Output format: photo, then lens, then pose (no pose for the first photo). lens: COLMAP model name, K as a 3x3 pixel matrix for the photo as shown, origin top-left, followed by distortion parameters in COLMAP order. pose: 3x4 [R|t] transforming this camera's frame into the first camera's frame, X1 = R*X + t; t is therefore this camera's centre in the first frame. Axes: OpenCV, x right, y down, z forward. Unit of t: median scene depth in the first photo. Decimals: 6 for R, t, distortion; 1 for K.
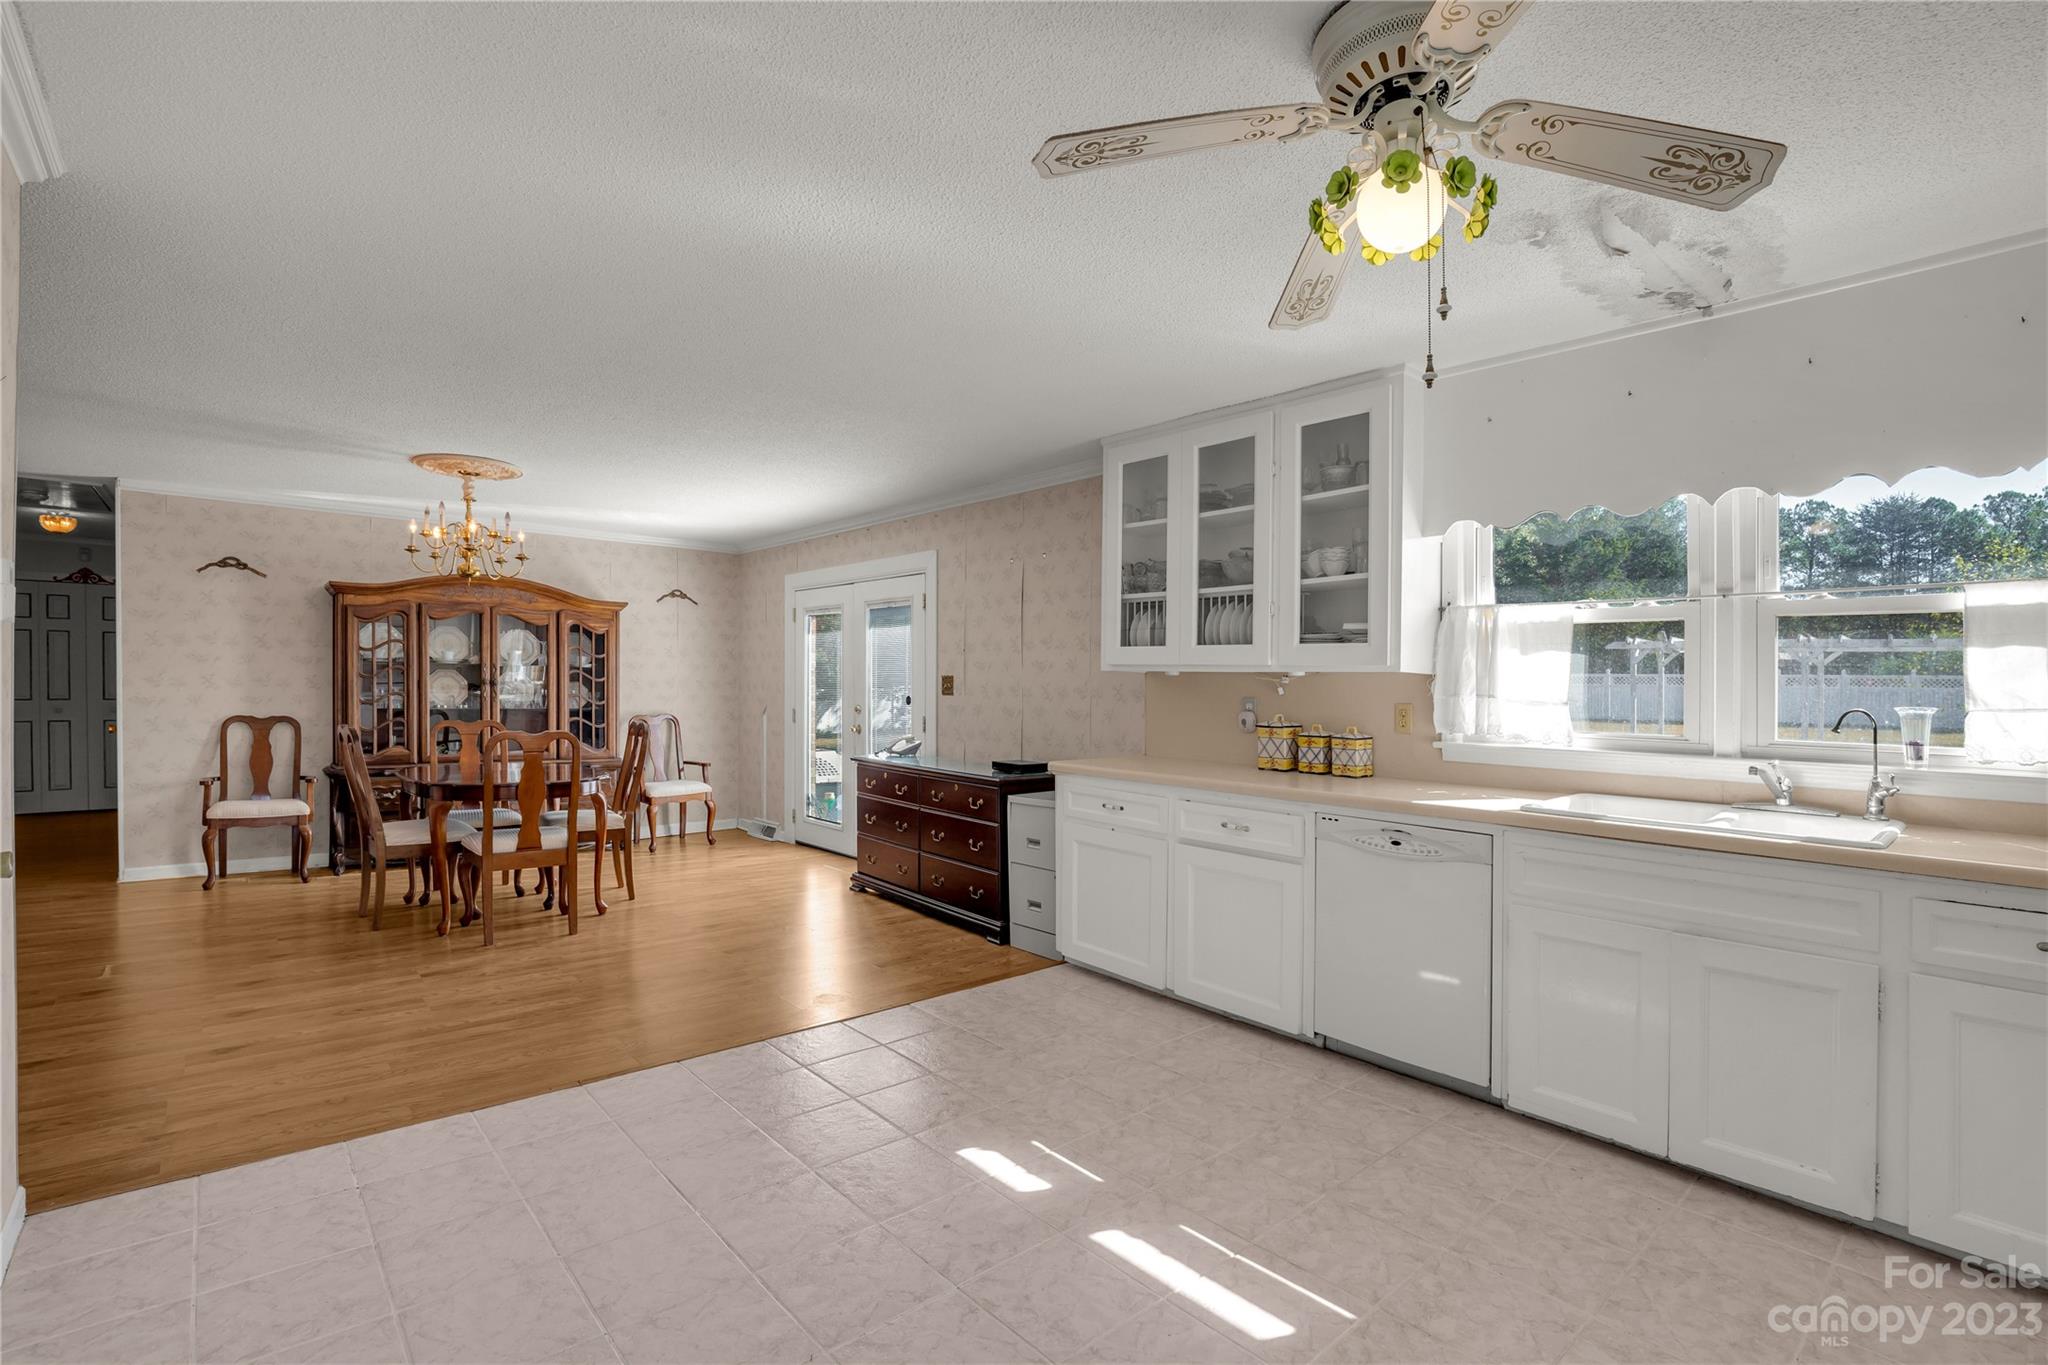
lens RADIAL K [[945.2, 0, 1023.0], [0, 945.2, 695.0], [0, 0, 1]] dist [-0.032561, 0.003579]
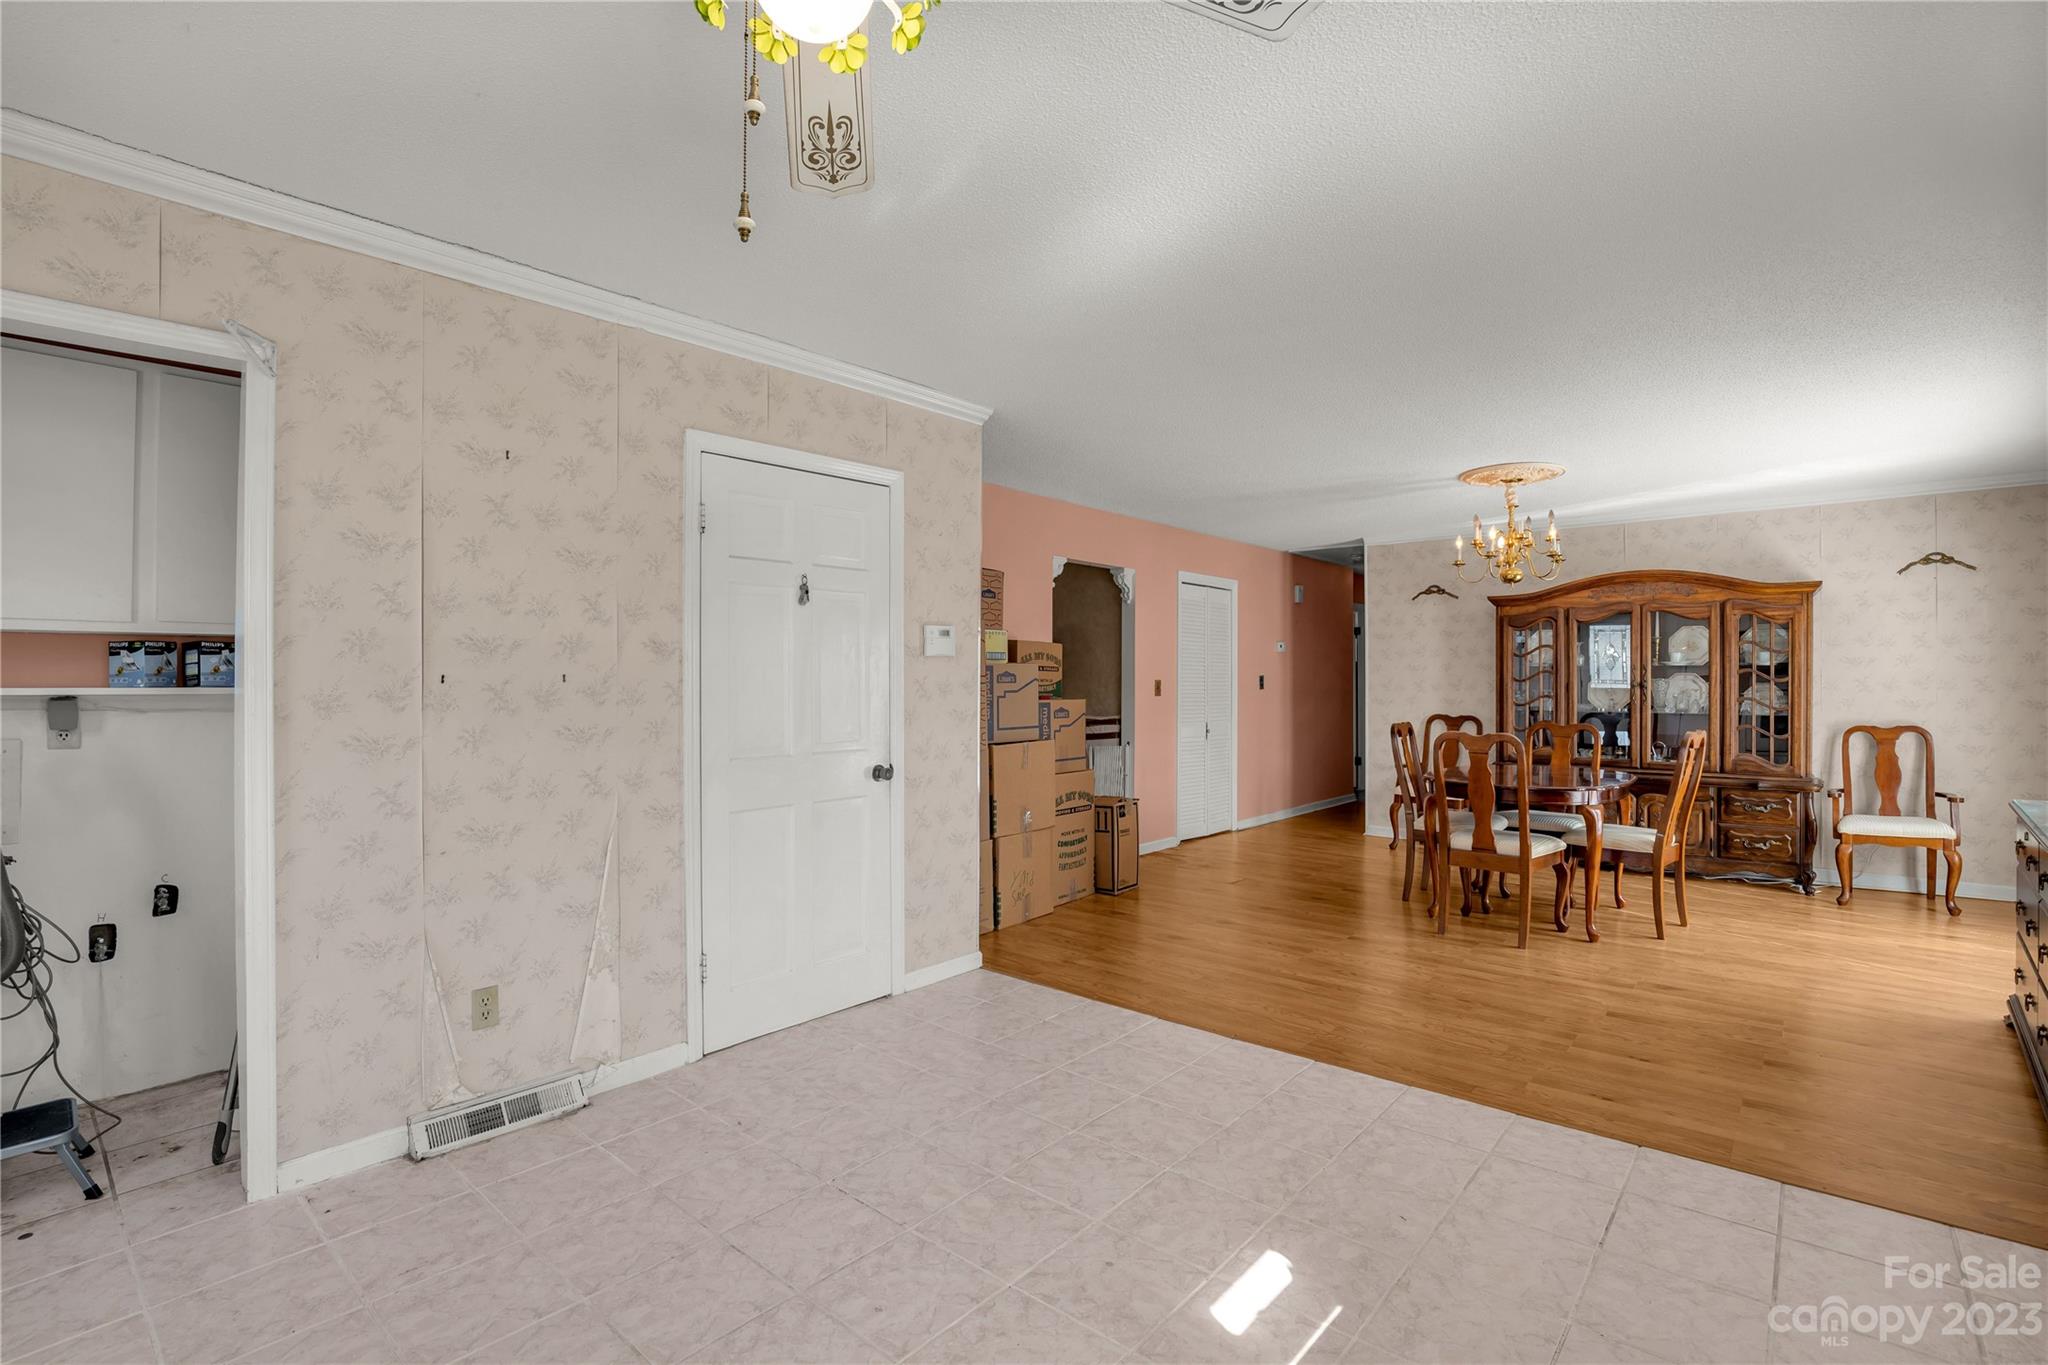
lens RADIAL K [[945.2, 0, 1025.8], [0, 945.2, 681.3], [0, 0, 1]] dist [-0.032561, 0.003579]
pose [[0.135405, -0.015549, -0.990668, 0.456779], [-0.006403, 0.999842, -0.016569, 0.004685], [0.990770, 0.008587, 0.135284, 0.433893]]
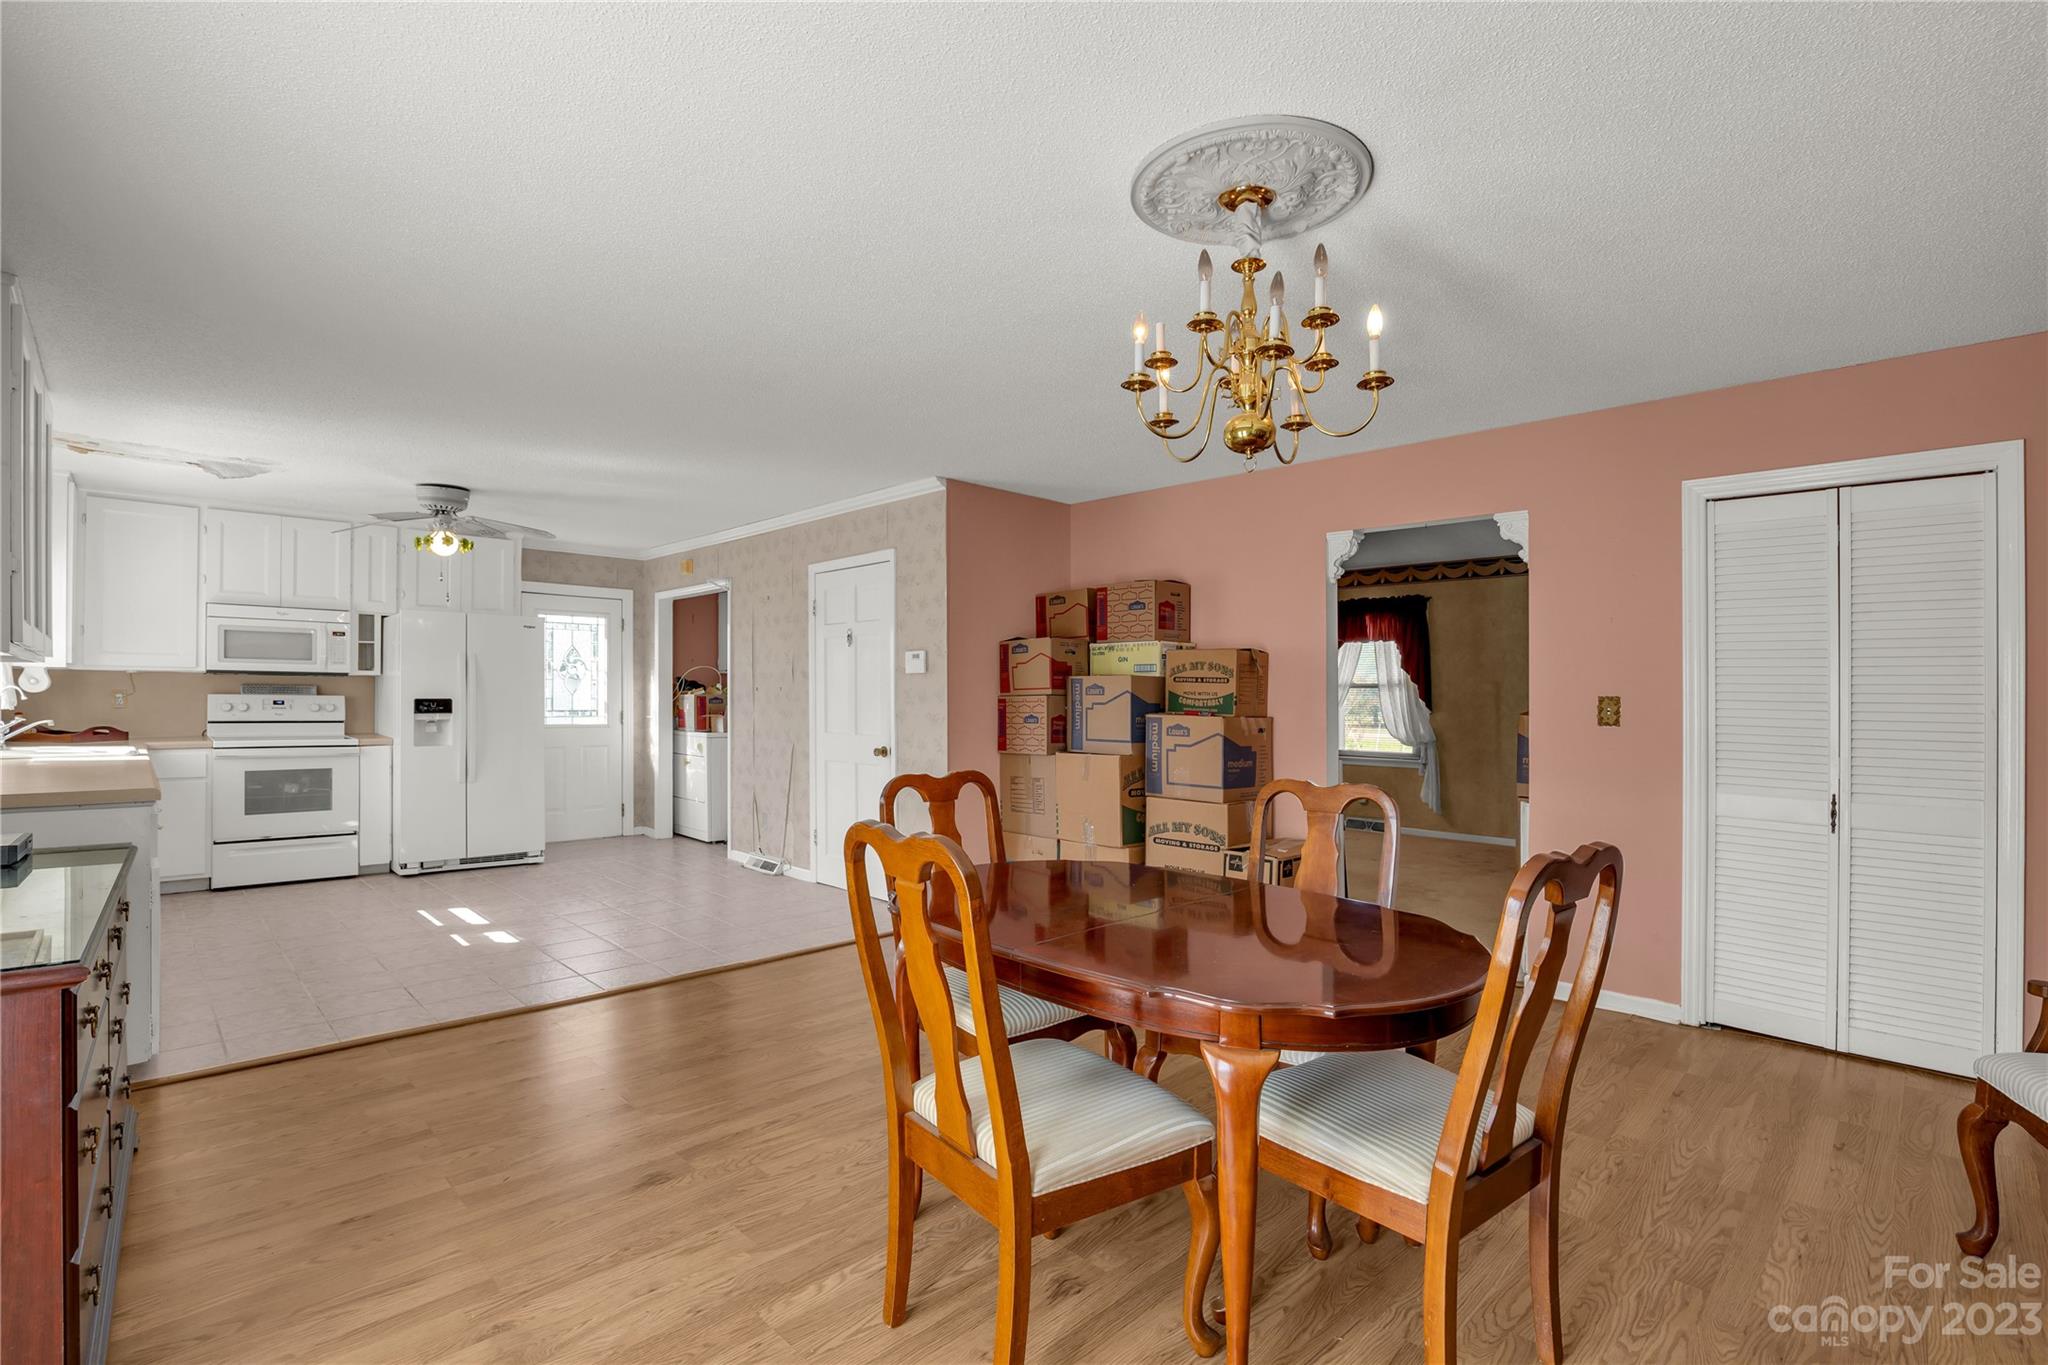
lens RADIAL K [[945.2, 0, 1013.5], [0, 945.2, 698.6], [0, 0, 1]] dist [-0.032561, 0.003579]
pose [[-0.998442, -0.025552, -0.049607, -0.602212], [-0.026286, 0.999554, 0.014204, -0.023828], [0.049222, 0.015485, -0.998668, 1.830113]]
